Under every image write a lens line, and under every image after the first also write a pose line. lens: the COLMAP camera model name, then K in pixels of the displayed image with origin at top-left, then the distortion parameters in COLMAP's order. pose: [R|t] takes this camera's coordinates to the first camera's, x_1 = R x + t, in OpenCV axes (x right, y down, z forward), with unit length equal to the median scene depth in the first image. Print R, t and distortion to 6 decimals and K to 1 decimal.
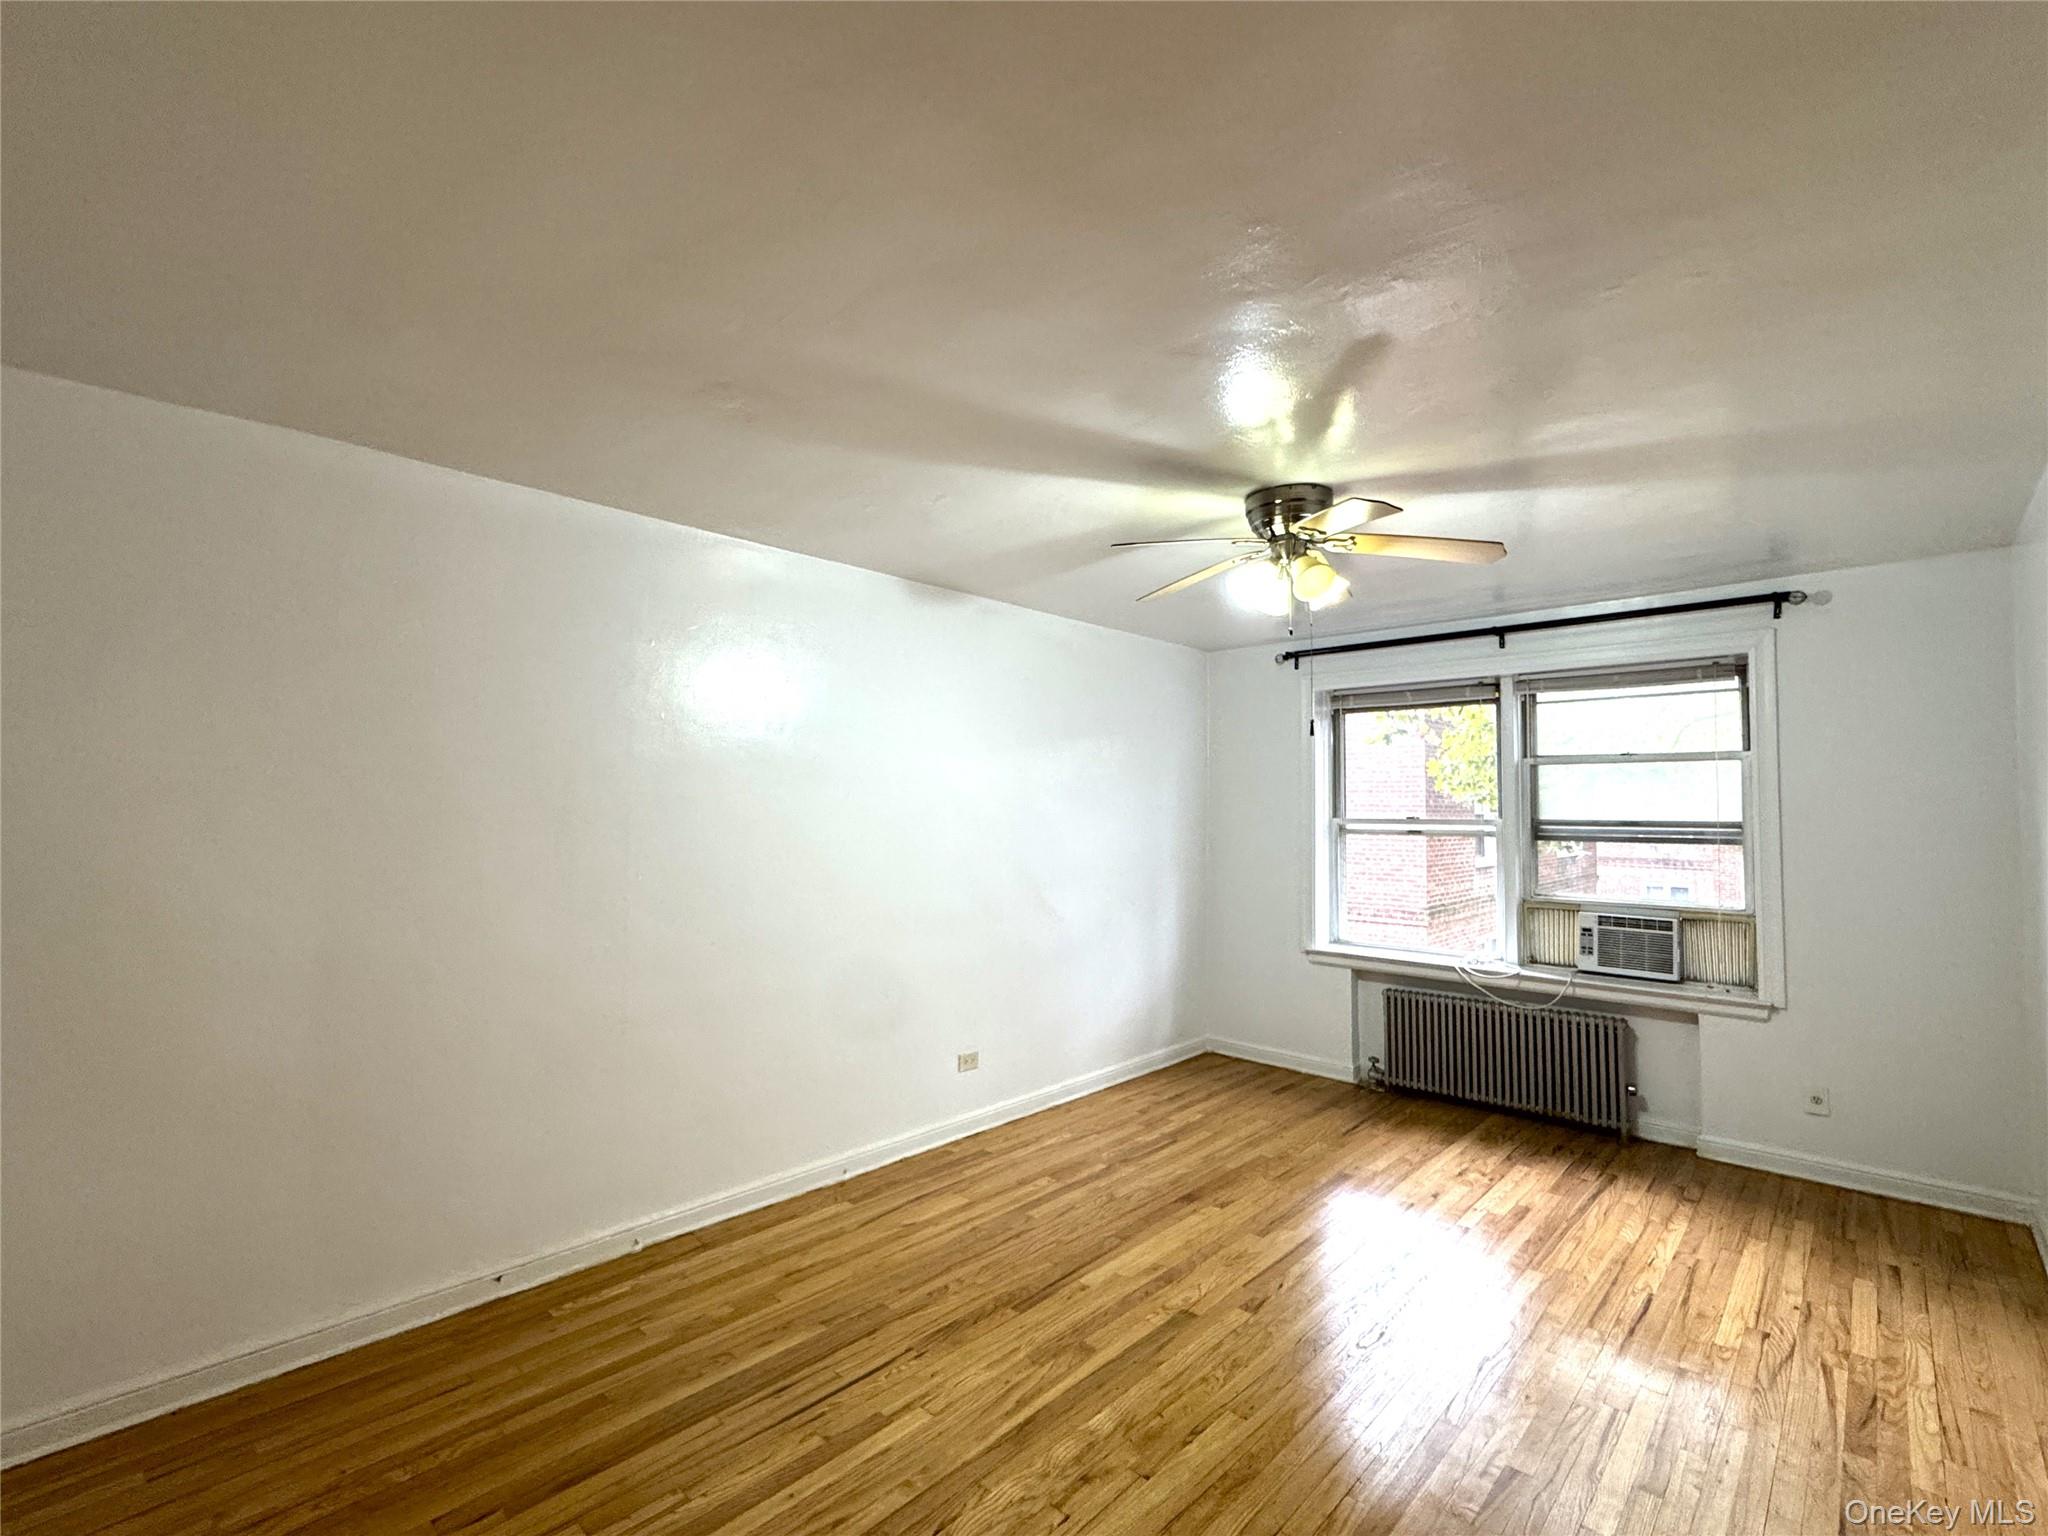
lens RADIAL K [[922.3, 0, 1025.7], [0, 922.3, 771.4], [0, 0, 1]] dist [-0.002640, 0.000376]
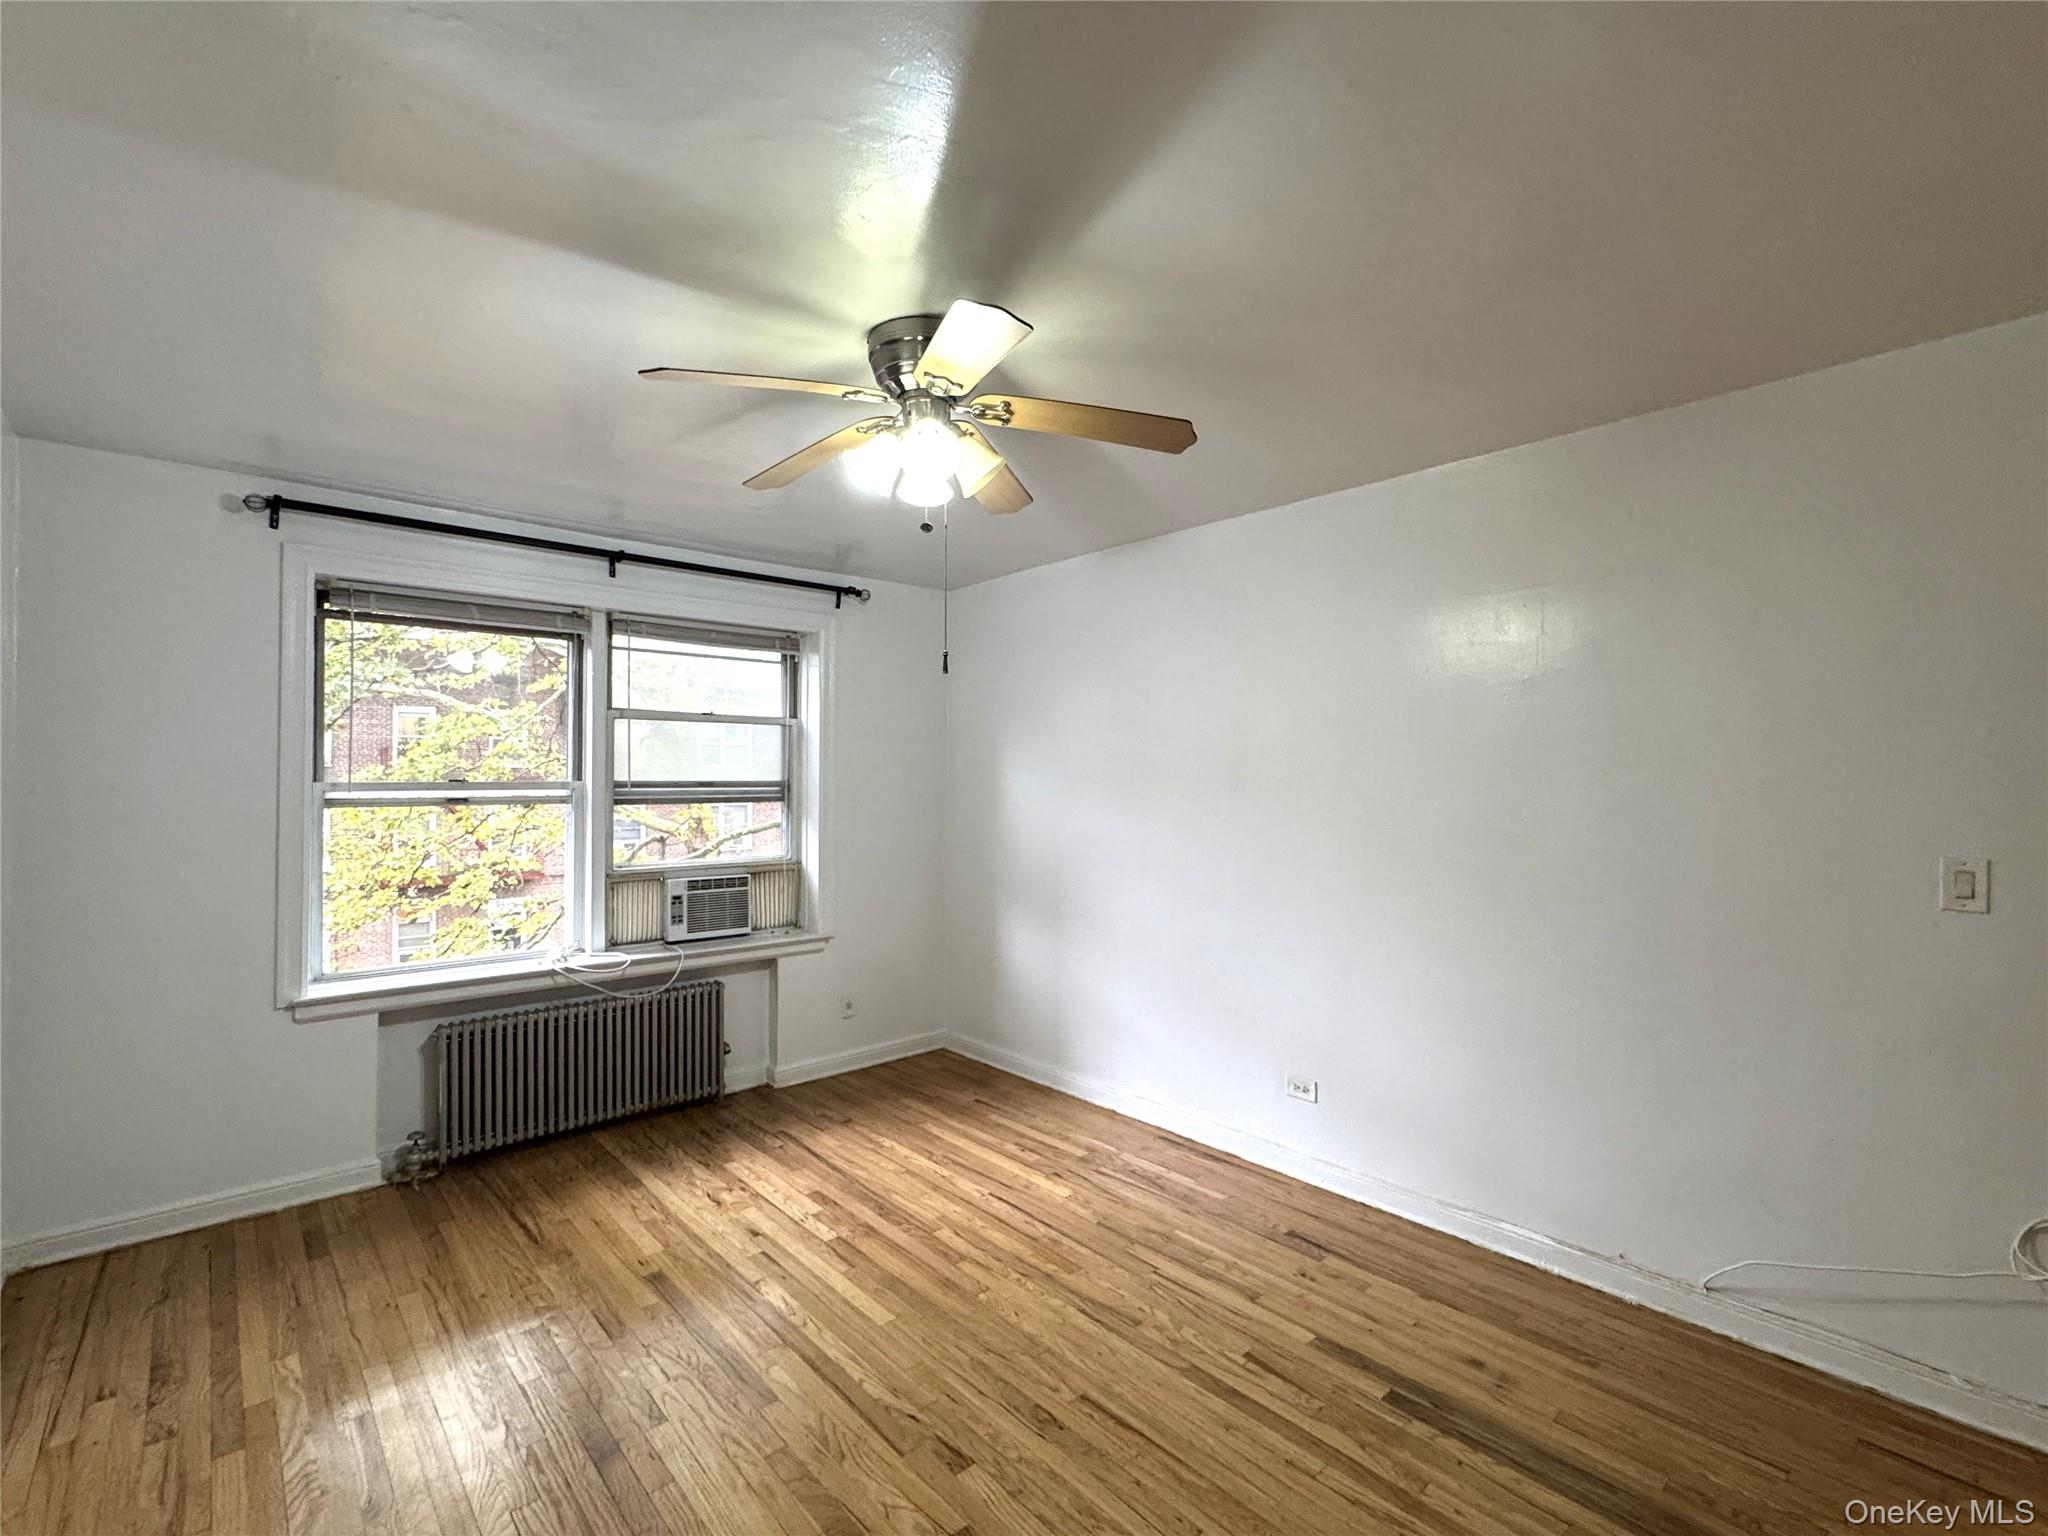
lens RADIAL K [[922.3, 0, 1010.6], [0, 922.3, 773.2], [0, 0, 1]] dist [-0.002640, 0.000376]
pose [[0.087546, -0.003842, 0.996153, -0.311472], [-0.043719, 0.999014, 0.007695, 0.023905], [-0.995201, -0.044225, 0.087292, 0.611102]]
